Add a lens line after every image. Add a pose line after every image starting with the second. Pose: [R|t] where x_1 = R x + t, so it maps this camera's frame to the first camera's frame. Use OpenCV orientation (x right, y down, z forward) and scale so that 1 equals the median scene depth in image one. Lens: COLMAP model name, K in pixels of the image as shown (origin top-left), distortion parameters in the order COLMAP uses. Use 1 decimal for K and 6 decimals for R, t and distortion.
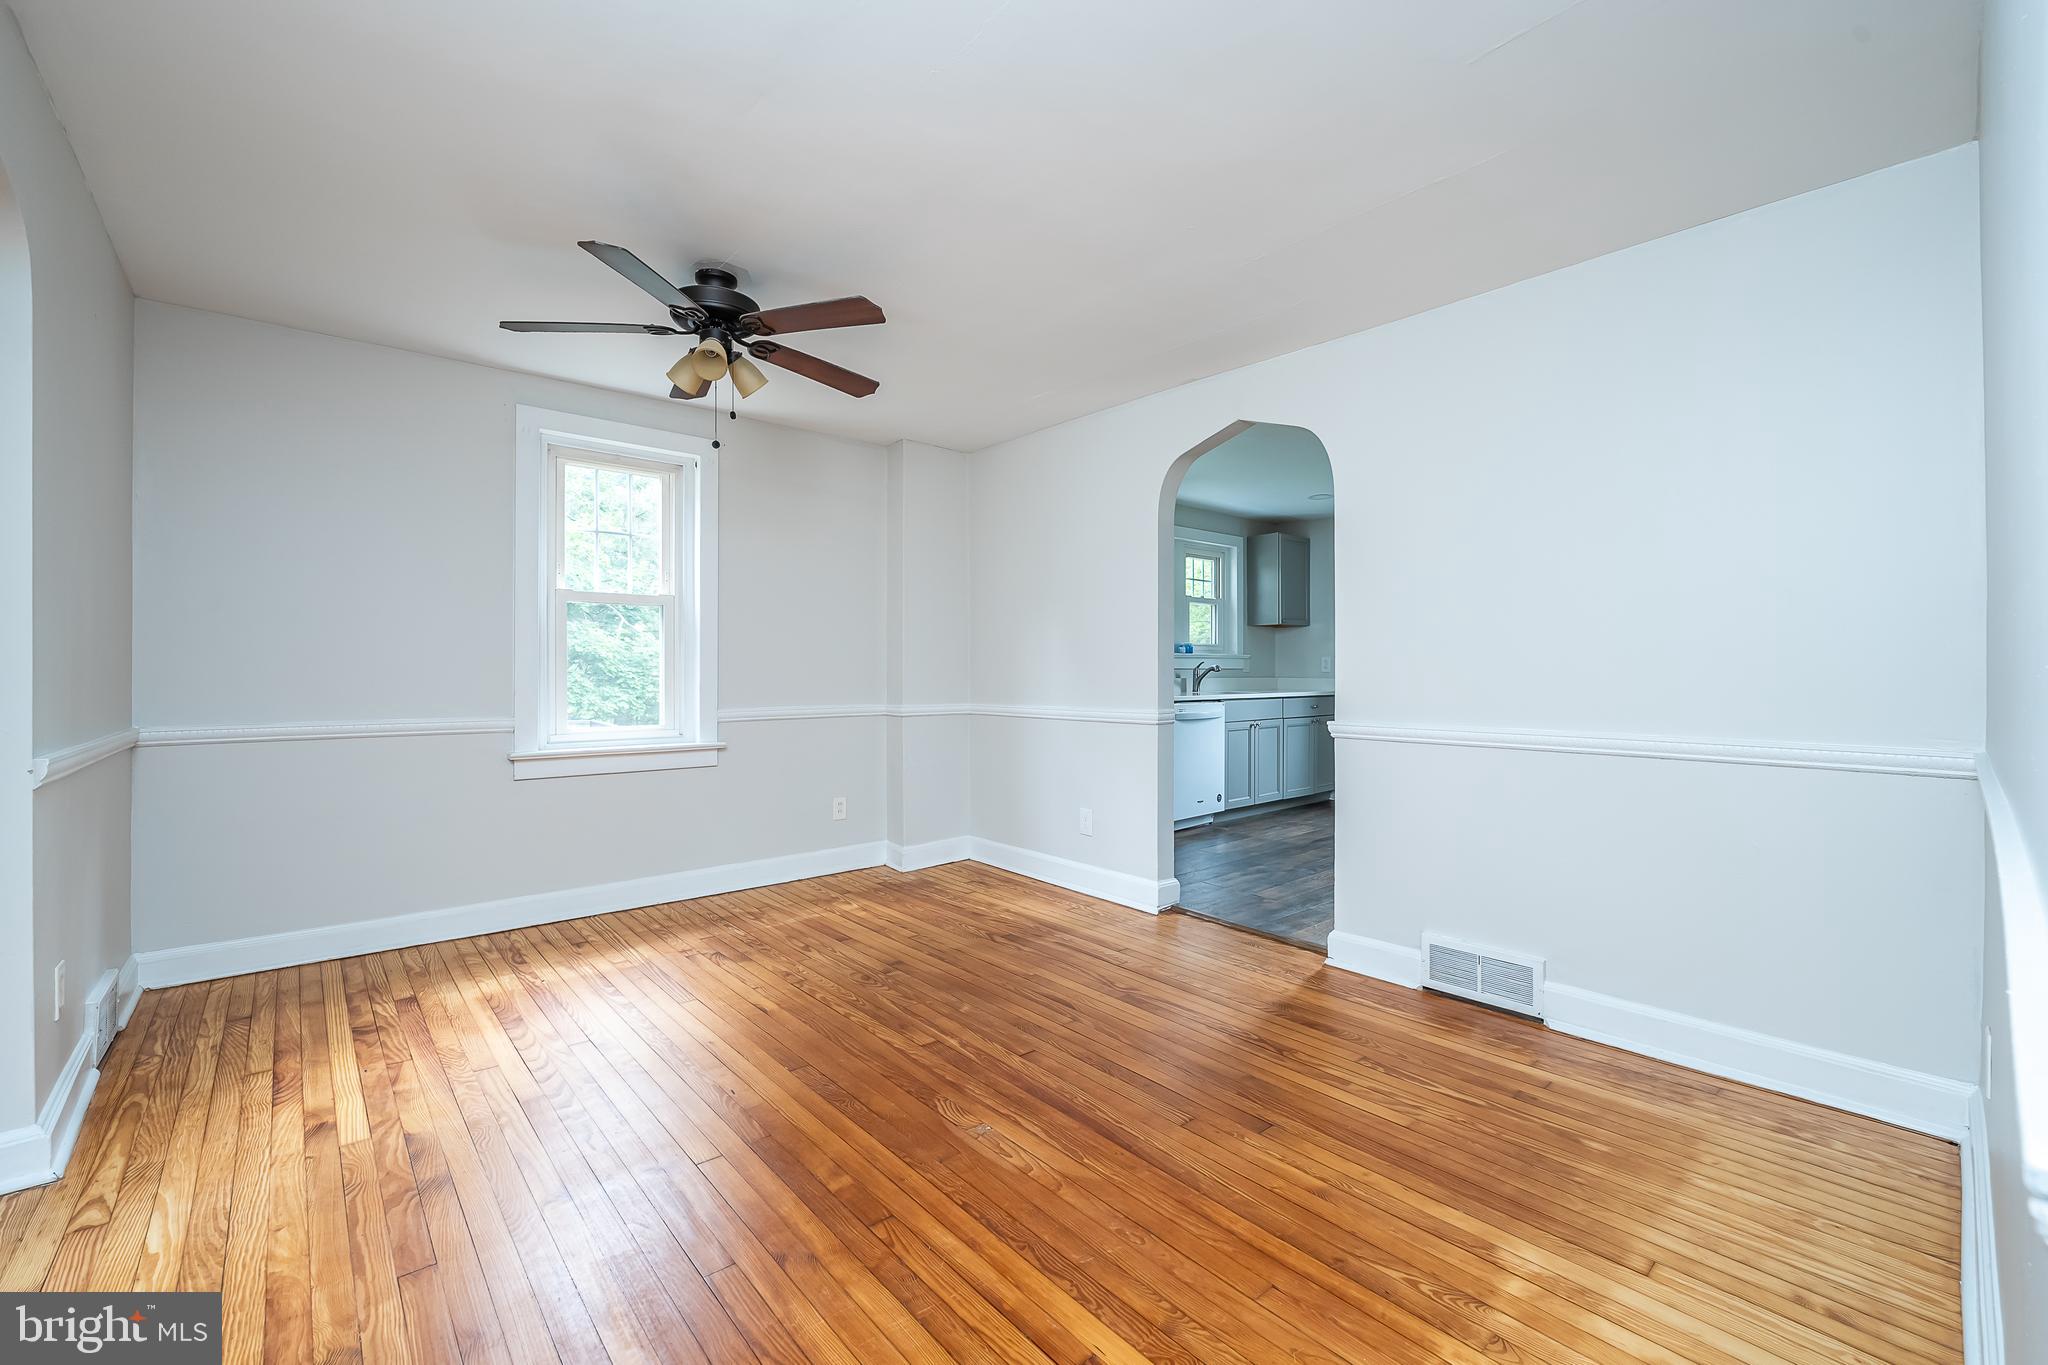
lens RADIAL K [[843.3, 0, 1003.7], [0, 843.3, 659.3], [0, 0, 1]] dist [-0.000219, -0.007710]
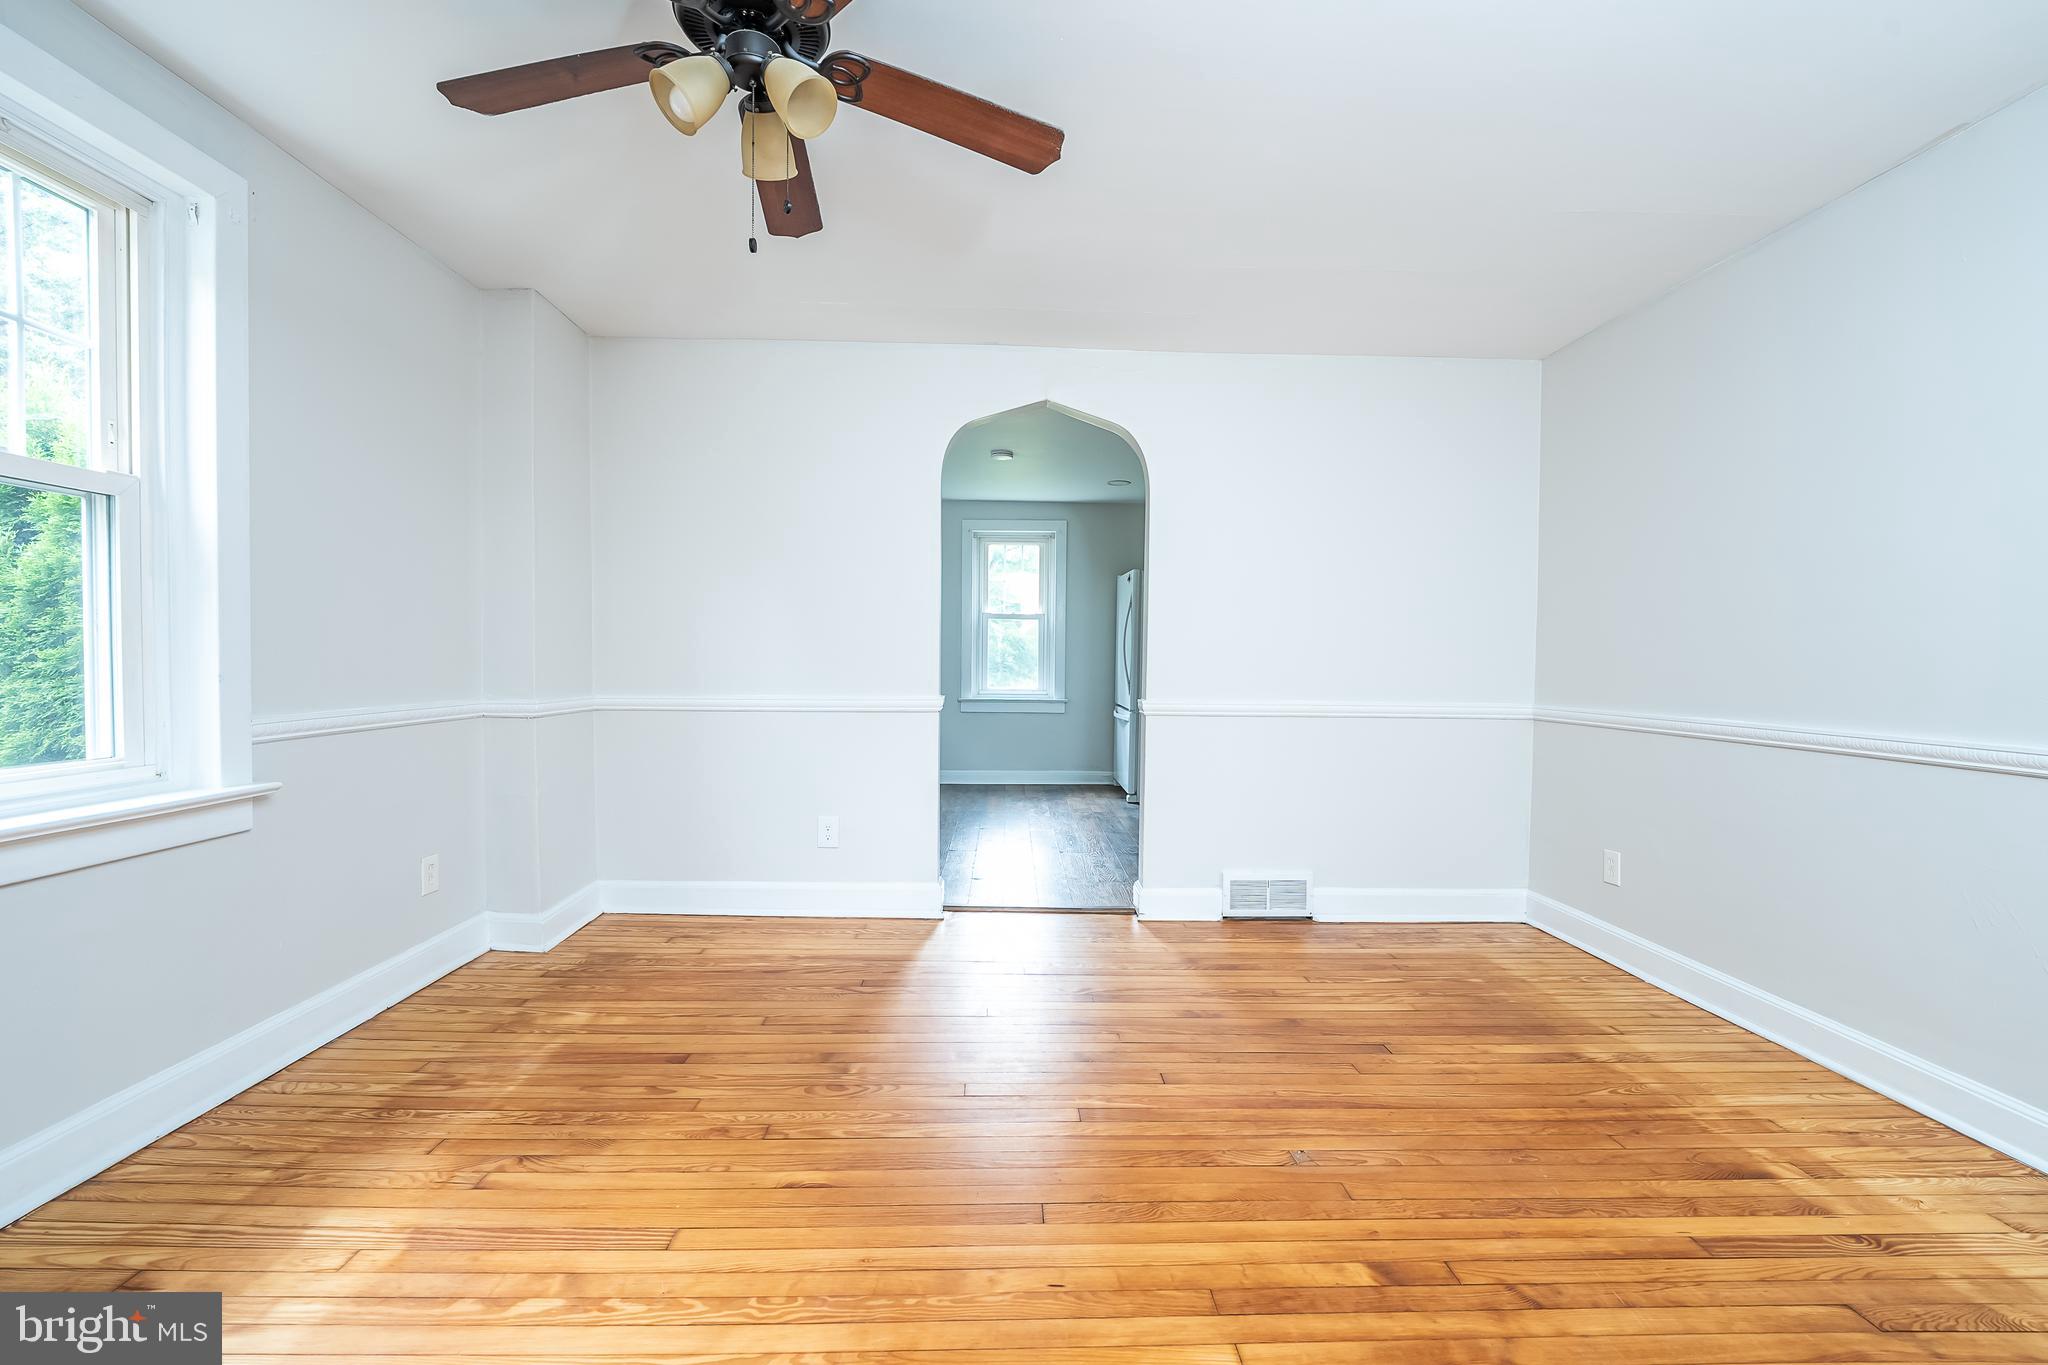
lens RADIAL K [[854.9, 0, 1044.1], [0, 854.9, 681.8], [0, 0, 1]] dist [-0.011128, -0.000268]
pose [[0.627415, -0.016010, 0.778520, -0.620439], [-0.022585, 0.998994, 0.038745, 0.007813], [-0.778357, -0.041892, 0.626422, 0.446043]]
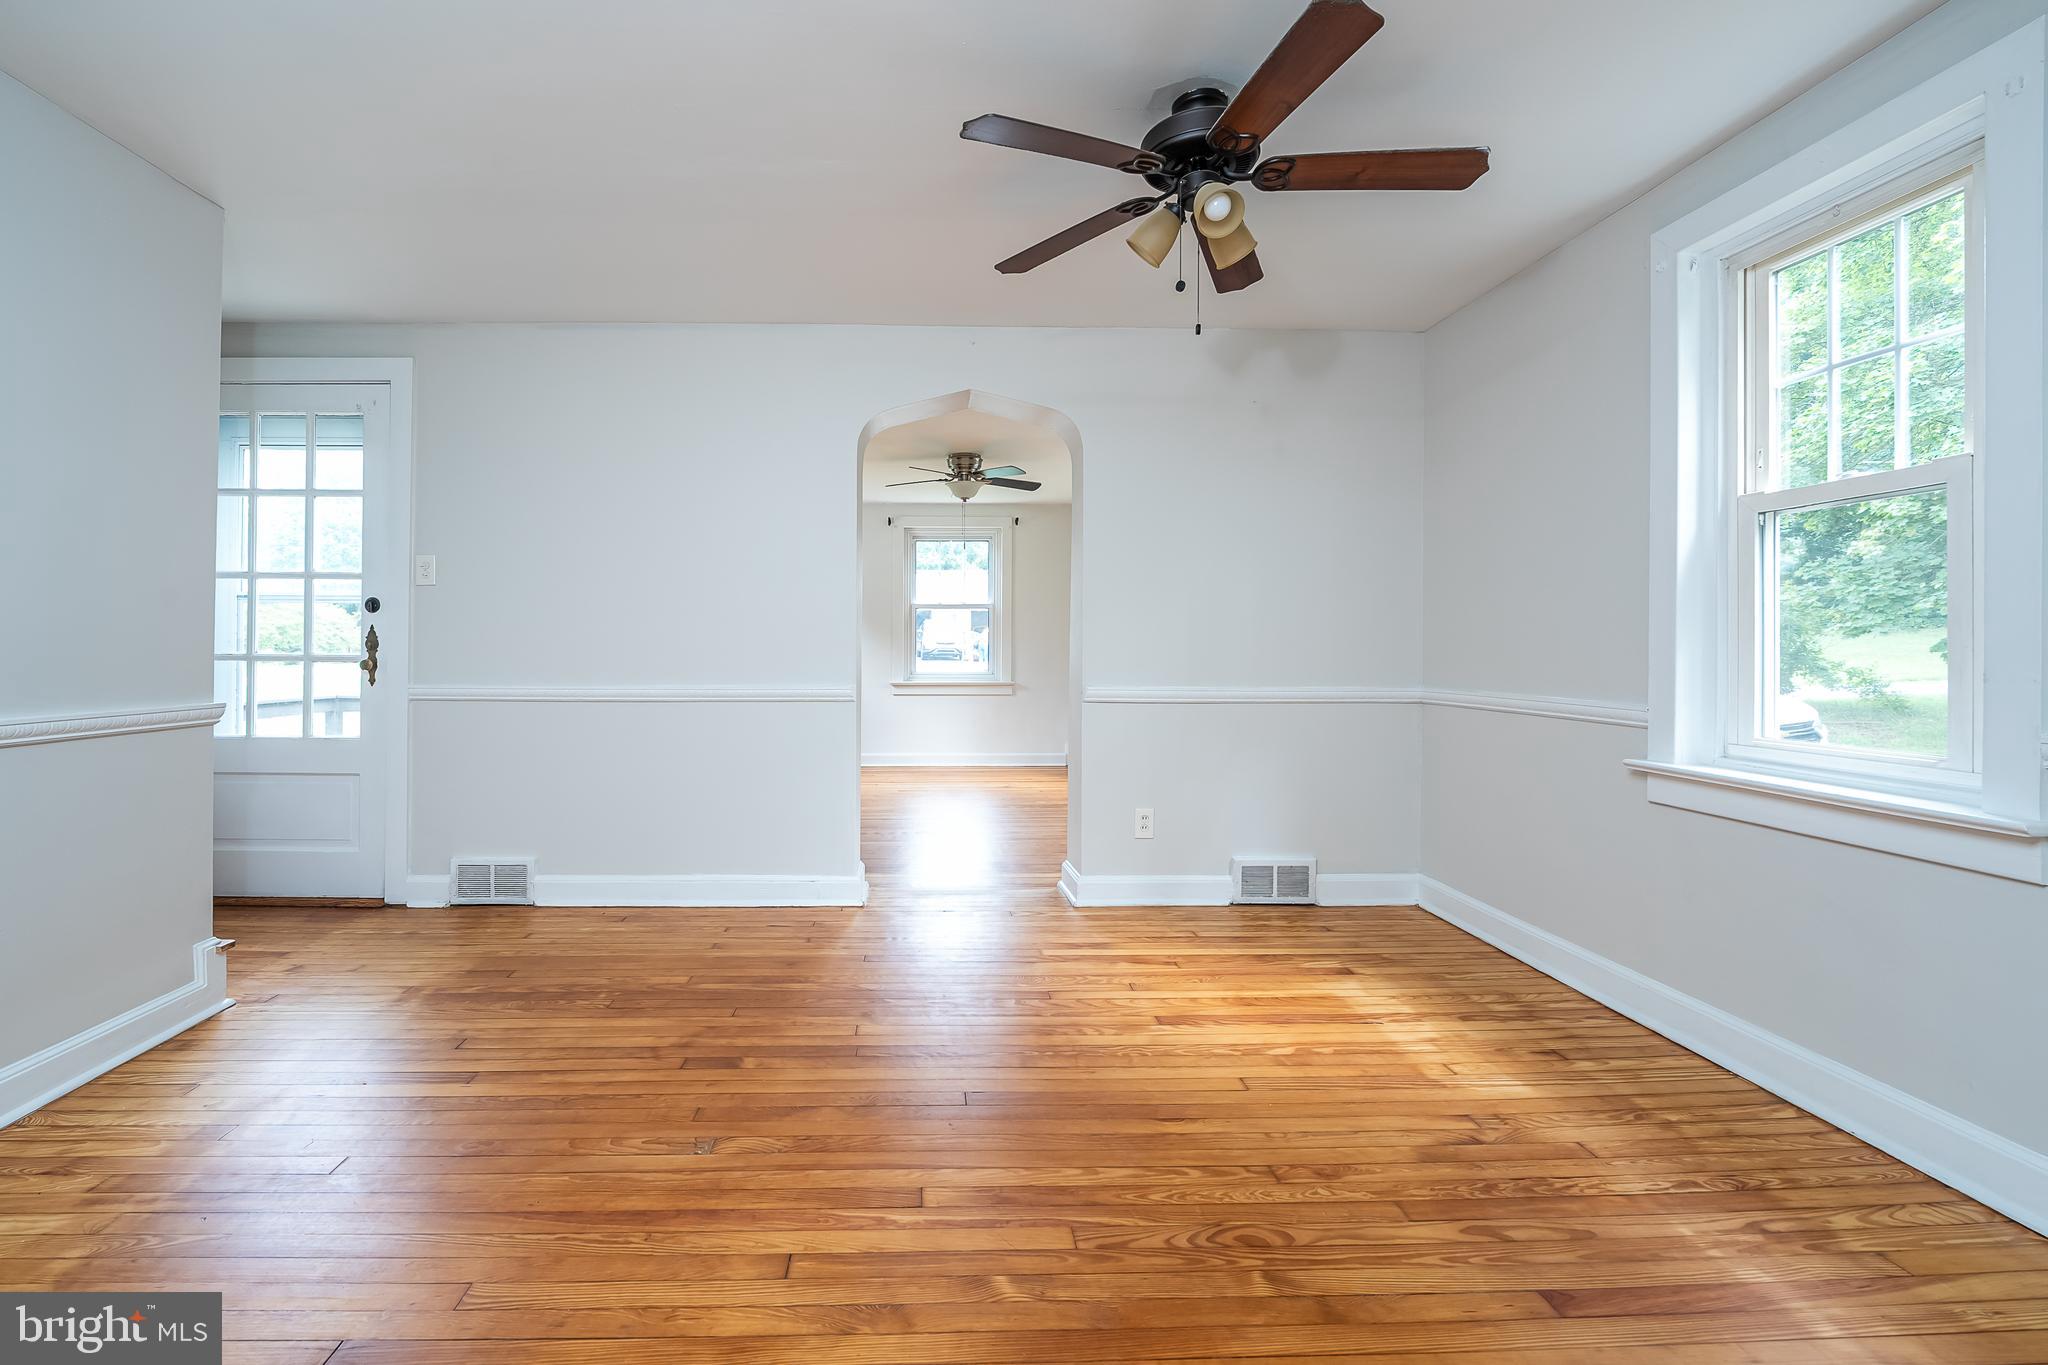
lens RADIAL K [[880.5, 0, 985.9], [0, 880.5, 678.5], [0, 0, 1]] dist [0.002460, -0.008098]
pose [[-0.609155, 0.025181, -0.792651, 0.355415], [0.011376, 0.999670, 0.023015, 0.025669], [0.792970, 0.005002, -0.609241, 1.227735]]
